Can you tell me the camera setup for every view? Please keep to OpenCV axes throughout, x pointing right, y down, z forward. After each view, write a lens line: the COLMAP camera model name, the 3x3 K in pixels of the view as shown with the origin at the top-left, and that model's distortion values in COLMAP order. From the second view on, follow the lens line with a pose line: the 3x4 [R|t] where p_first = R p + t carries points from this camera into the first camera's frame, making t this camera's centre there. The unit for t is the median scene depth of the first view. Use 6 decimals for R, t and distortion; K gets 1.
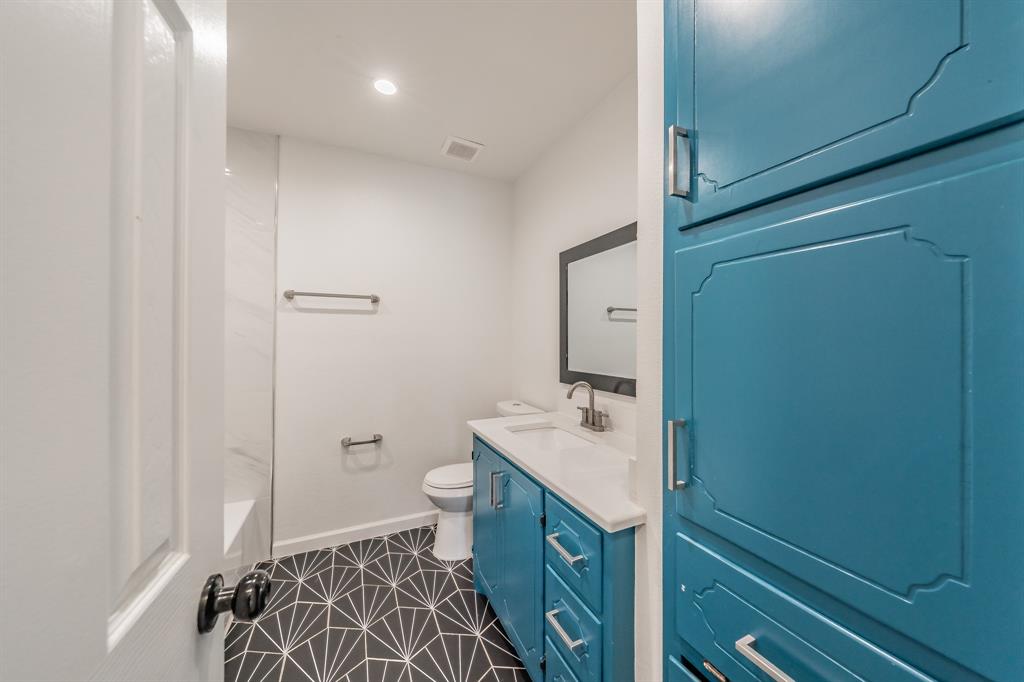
lens RADIAL K [[358.0, 0, 513.1], [0, 358.0, 336.8], [0, 0, 1]] dist [-0.000619, 0.000441]
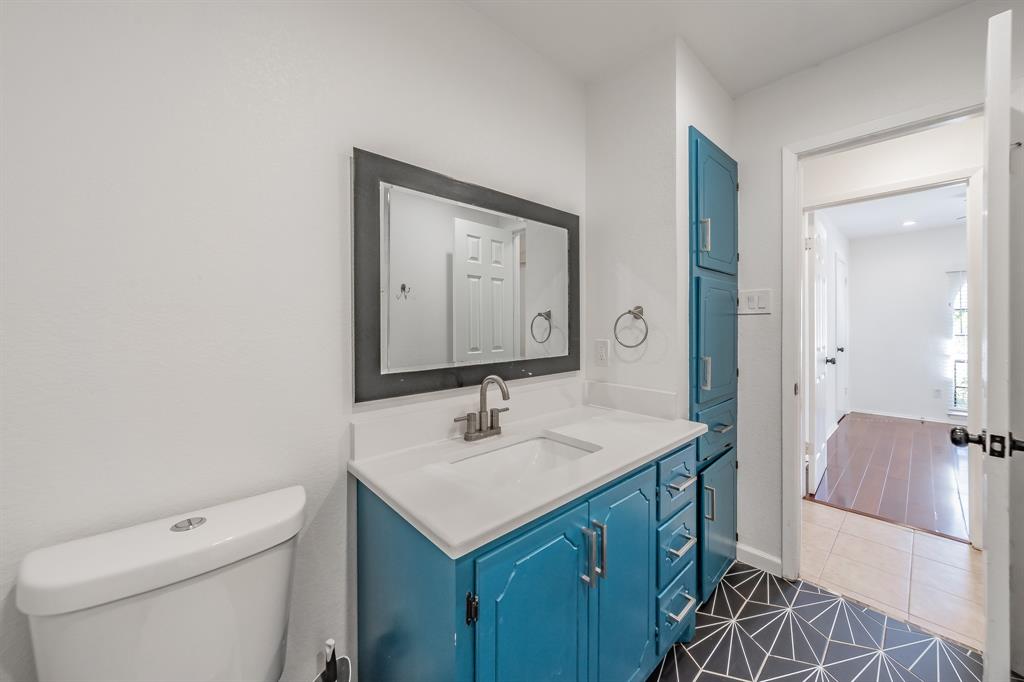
lens RADIAL K [[358.0, 0, 511.5], [0, 358.0, 337.5], [0, 0, 1]] dist [-0.000619, 0.000441]
pose [[-0.306083, -0.009460, 0.951958, -0.523443], [0.002027, 0.999942, 0.010588, 0.037026], [-0.952003, 0.005170, -0.306046, 1.175597]]
